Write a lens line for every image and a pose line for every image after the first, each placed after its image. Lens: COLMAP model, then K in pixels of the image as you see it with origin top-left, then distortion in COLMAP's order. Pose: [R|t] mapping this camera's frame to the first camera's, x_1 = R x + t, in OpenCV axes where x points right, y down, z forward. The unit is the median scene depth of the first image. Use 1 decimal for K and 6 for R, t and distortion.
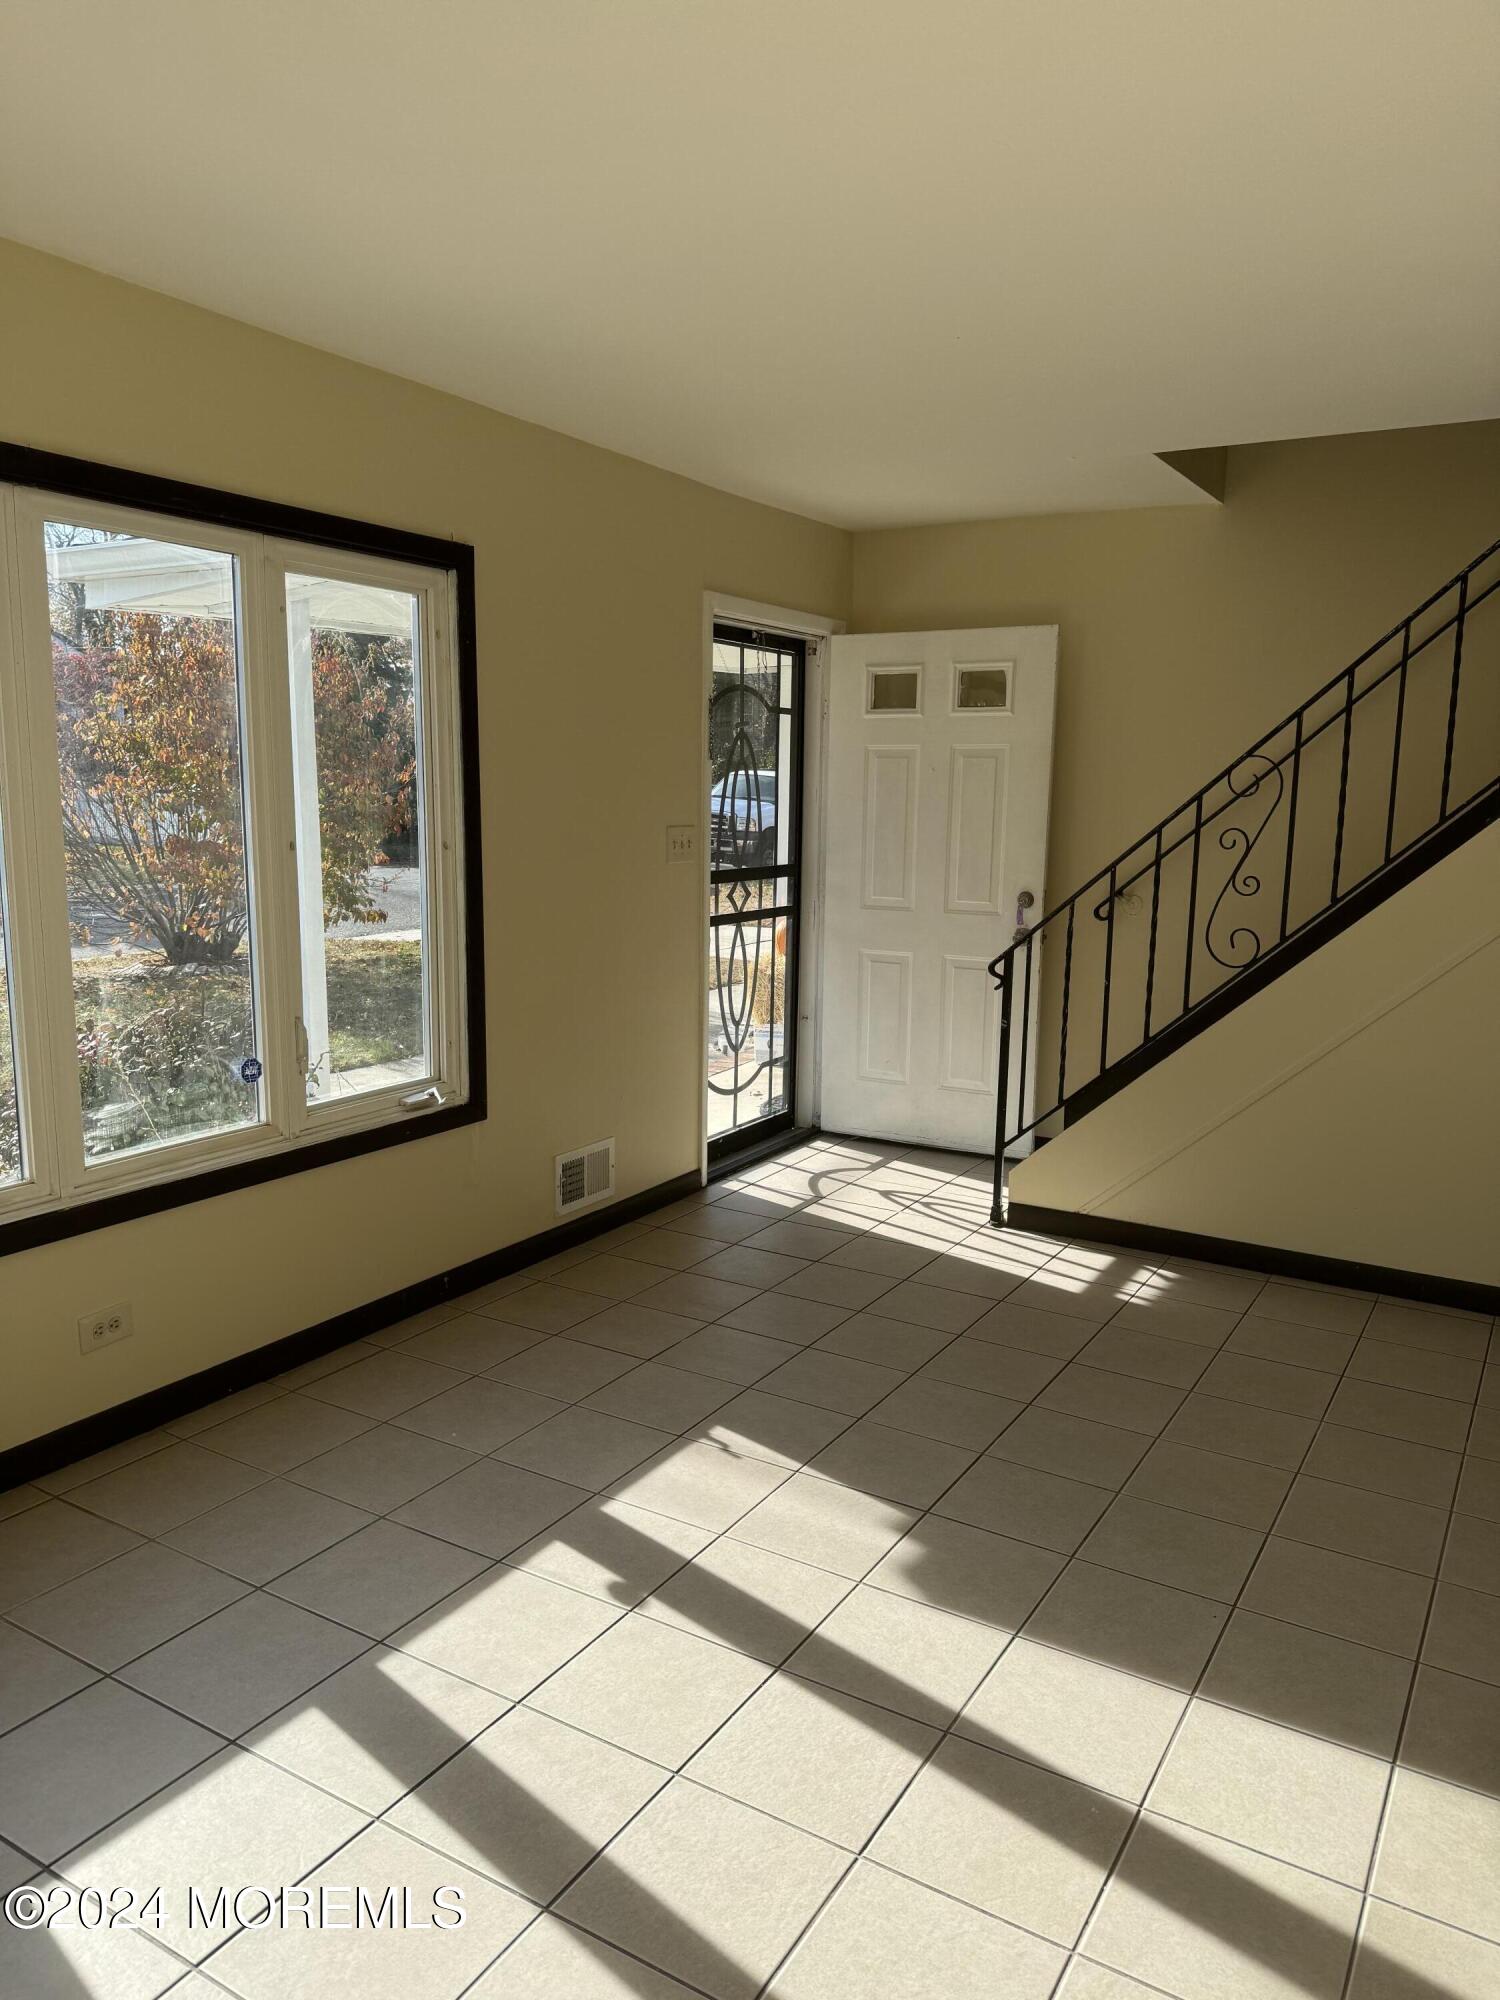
lens RADIAL K [[1409.9, 0, 759.4], [0, 1409.9, 992.0], [0, 0, 1]] dist [0.054170, -0.020299]
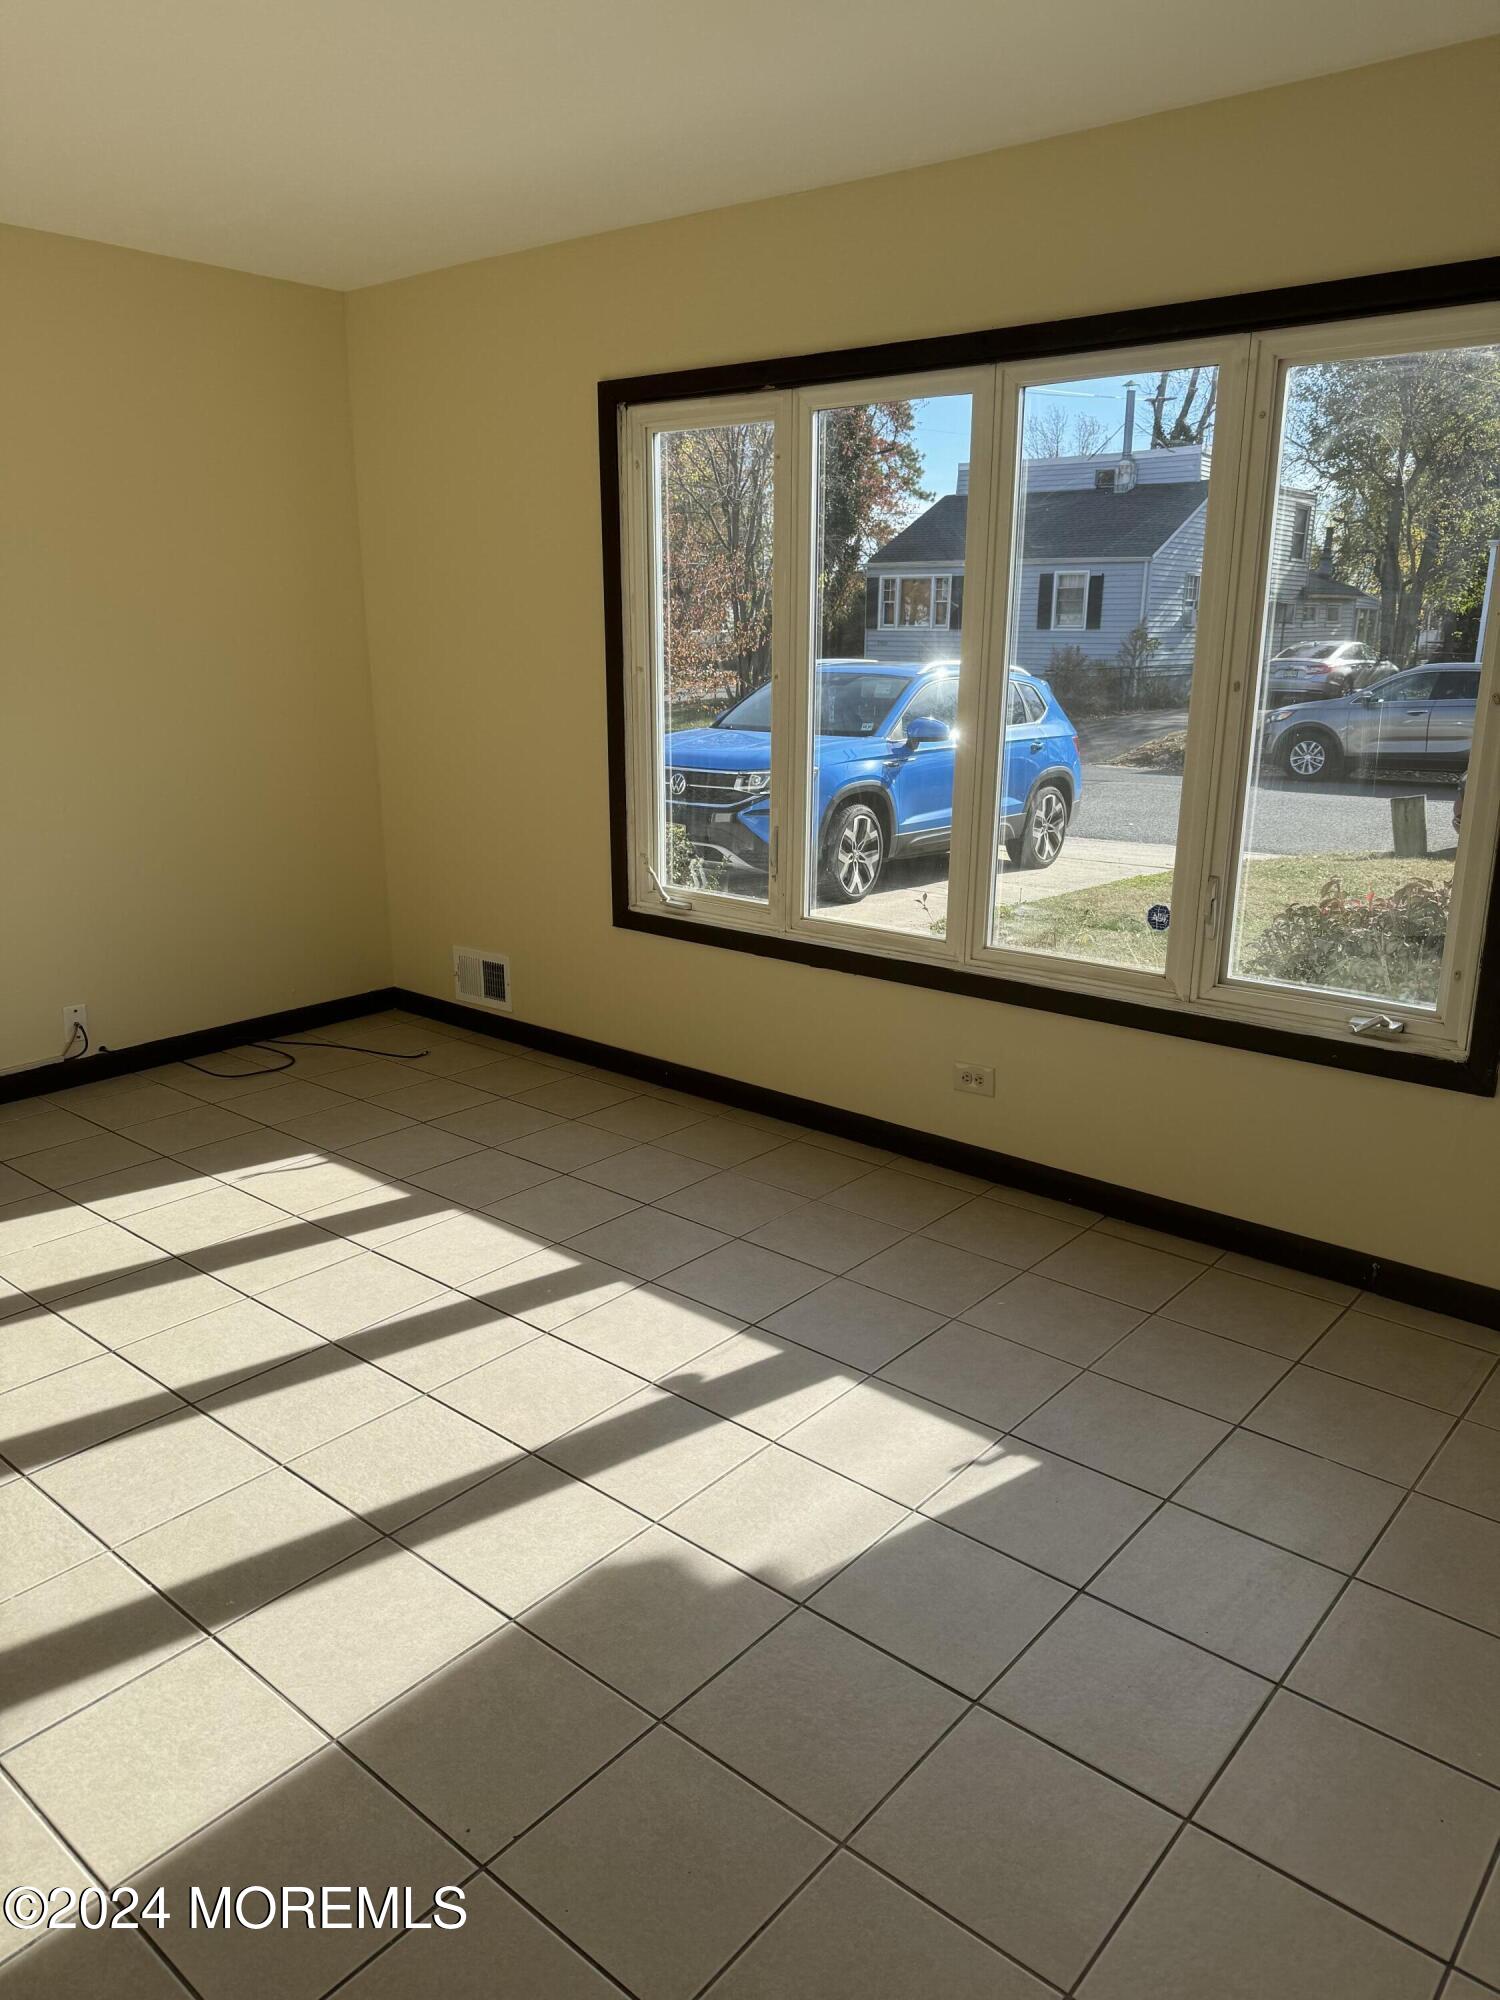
lens RADIAL K [[1409.9, 0, 763.7], [0, 1409.9, 1011.4], [0, 0, 1]] dist [0.054170, -0.020299]
pose [[-0.154271, 0.248559, -0.956252, 0.894915], [-0.154964, 0.949774, 0.271876, -0.151221], [0.975801, 0.190127, -0.108005, 1.188515]]
